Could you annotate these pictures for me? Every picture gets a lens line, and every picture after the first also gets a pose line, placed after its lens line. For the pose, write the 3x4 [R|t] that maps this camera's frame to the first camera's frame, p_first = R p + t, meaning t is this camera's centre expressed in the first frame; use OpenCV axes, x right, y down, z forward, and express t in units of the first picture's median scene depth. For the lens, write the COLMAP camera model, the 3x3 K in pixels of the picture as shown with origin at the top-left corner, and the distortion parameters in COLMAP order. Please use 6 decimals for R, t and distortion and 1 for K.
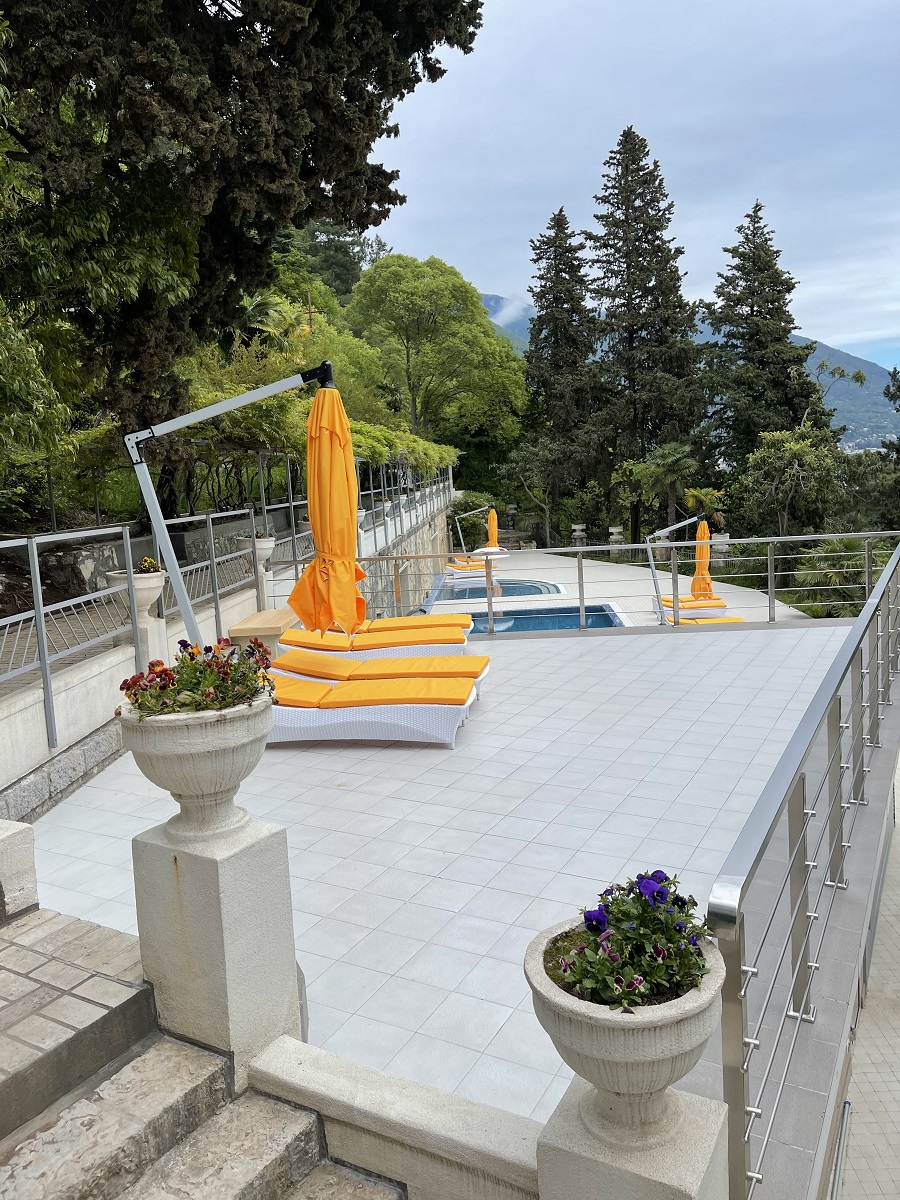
lens RADIAL K [[900.4, 0, 461.2], [0, 900.4, 593.2], [0, 0, 1]] dist [0.093314, -0.120268]
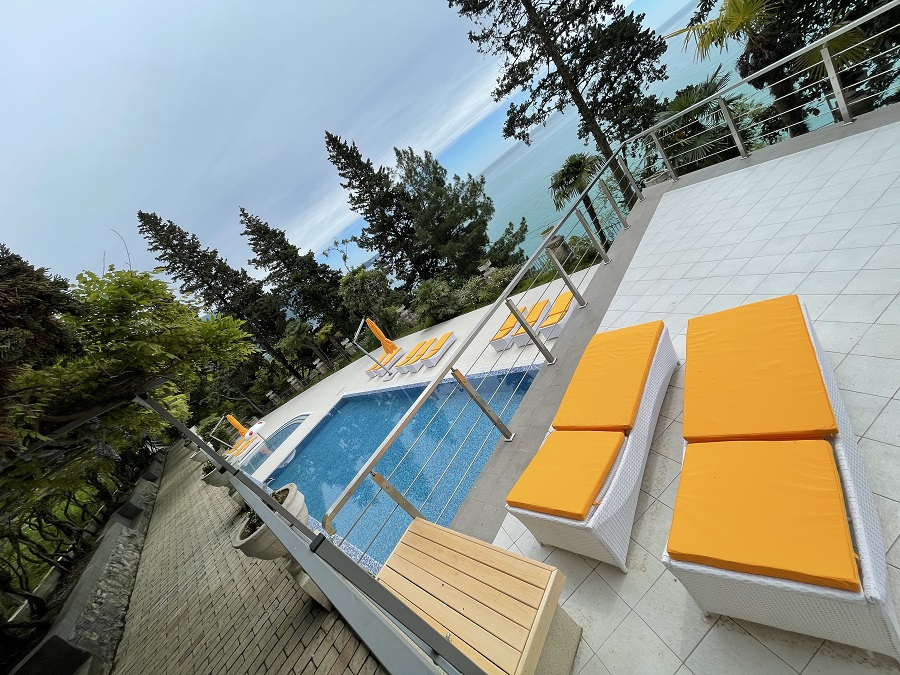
lens RADIAL K [[360.1, 0, 446.7], [0, 360.1, 336.8], [0, 0, 1]] dist [-0.001865, -0.000036]
pose [[0.539689, -0.582137, 0.608155, -0.255373], [0.651265, 0.746459, 0.136578, -0.104758], [-0.533470, 0.322360, 0.781981, 0.806097]]
